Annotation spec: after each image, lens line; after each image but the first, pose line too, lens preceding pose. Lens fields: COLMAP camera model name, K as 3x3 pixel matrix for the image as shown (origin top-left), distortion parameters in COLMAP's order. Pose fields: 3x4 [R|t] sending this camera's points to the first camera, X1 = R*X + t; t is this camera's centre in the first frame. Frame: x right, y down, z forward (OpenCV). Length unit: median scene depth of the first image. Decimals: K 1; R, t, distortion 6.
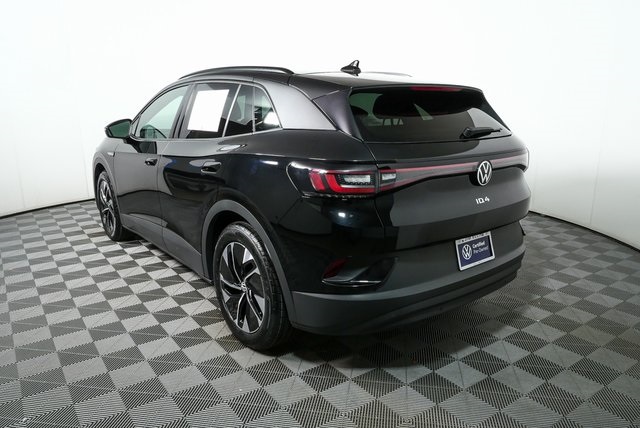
lens RADIAL K [[465.7, 0, 318.6], [0, 465.7, 216.3], [0, 0, 1]] dist [-0.041462, 0.005631]
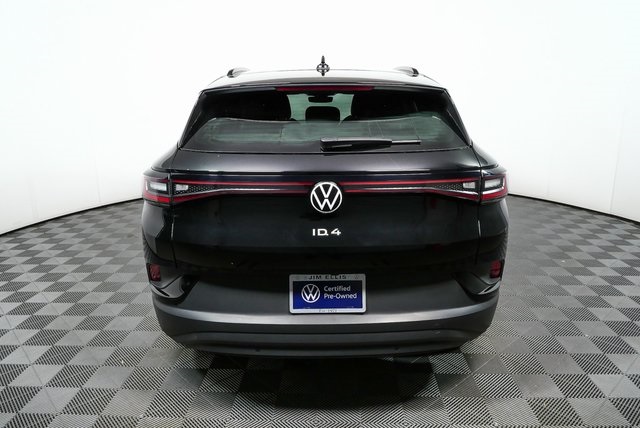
lens RADIAL K [[465.7, 0, 318.0], [0, 465.7, 211.5], [0, 0, 1]] dist [-0.041462, 0.005631]
pose [[0.792307, 0.137975, -0.594317, 0.729844], [-0.138080, 0.989370, 0.045609, -0.093309], [0.594292, 0.045927, 0.802937, 0.332560]]
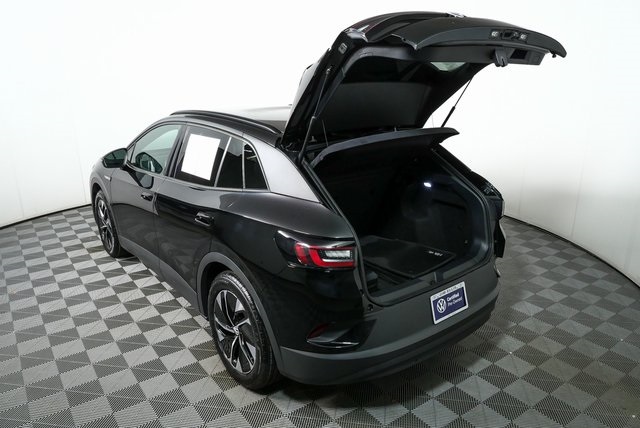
lens RADIAL K [[465.7, 0, 321.6], [0, 465.7, 216.2], [0, 0, 1]] dist [-0.041462, 0.005631]
pose [[0.999936, -0.002750, 0.010994, 0.025895], [0.002120, 0.998377, 0.056919, -0.180550], [-0.011133, -0.056892, 0.998318, -0.063726]]
